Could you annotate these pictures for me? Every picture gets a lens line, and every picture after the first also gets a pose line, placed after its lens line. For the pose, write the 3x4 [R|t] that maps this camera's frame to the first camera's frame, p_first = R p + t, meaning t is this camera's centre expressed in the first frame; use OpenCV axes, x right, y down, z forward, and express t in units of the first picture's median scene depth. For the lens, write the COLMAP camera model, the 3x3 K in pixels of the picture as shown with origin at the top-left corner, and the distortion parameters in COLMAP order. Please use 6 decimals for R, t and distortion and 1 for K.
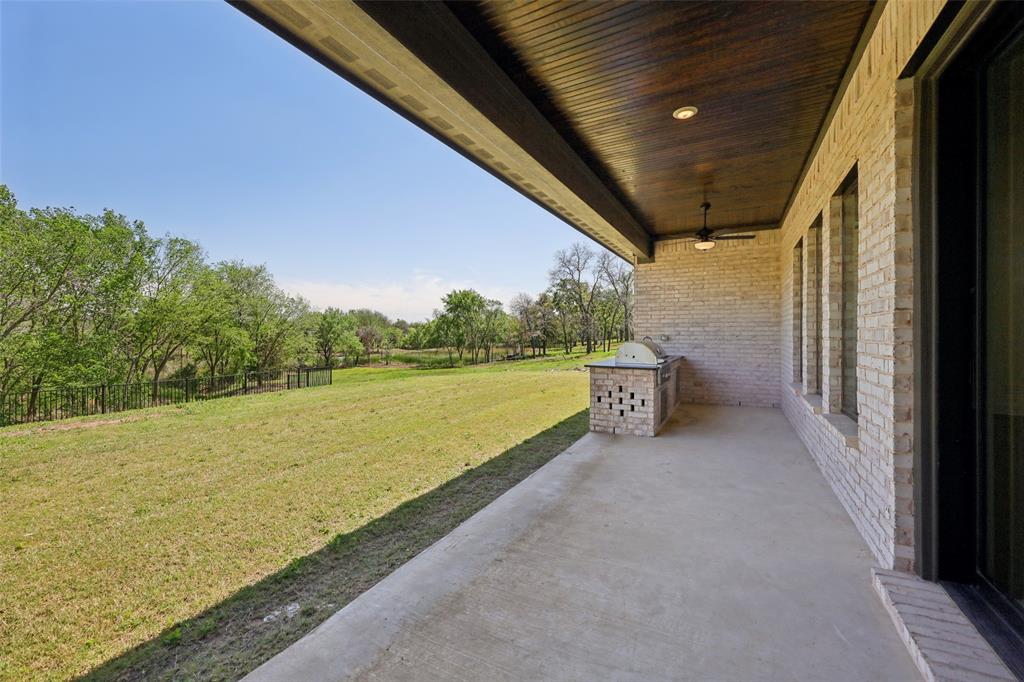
lens RADIAL K [[420.6, 0, 511.7], [0, 420.6, 336.5], [0, 0, 1]] dist [-0.000534, -0.000135]
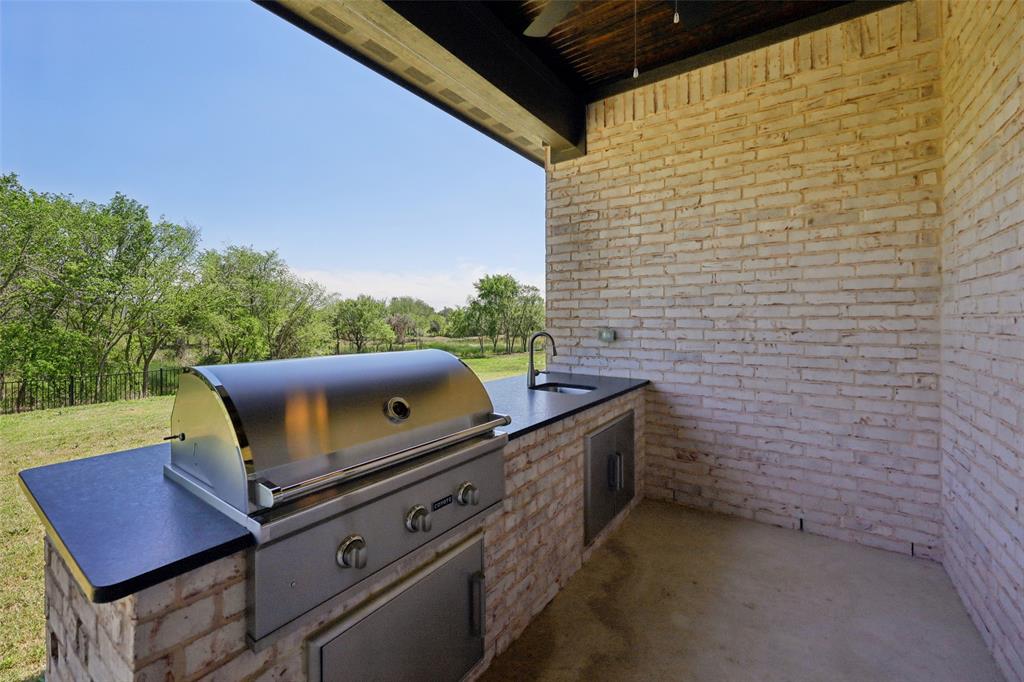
lens RADIAL K [[420.6, 0, 517.8], [0, 420.6, 324.2], [0, 0, 1]] dist [-0.000534, -0.000135]
pose [[0.993407, 0.000624, -0.114638, 0.323027], [-0.000586, 1.000000, 0.000358, -0.007015], [0.114639, -0.000288, 0.993407, 0.580971]]
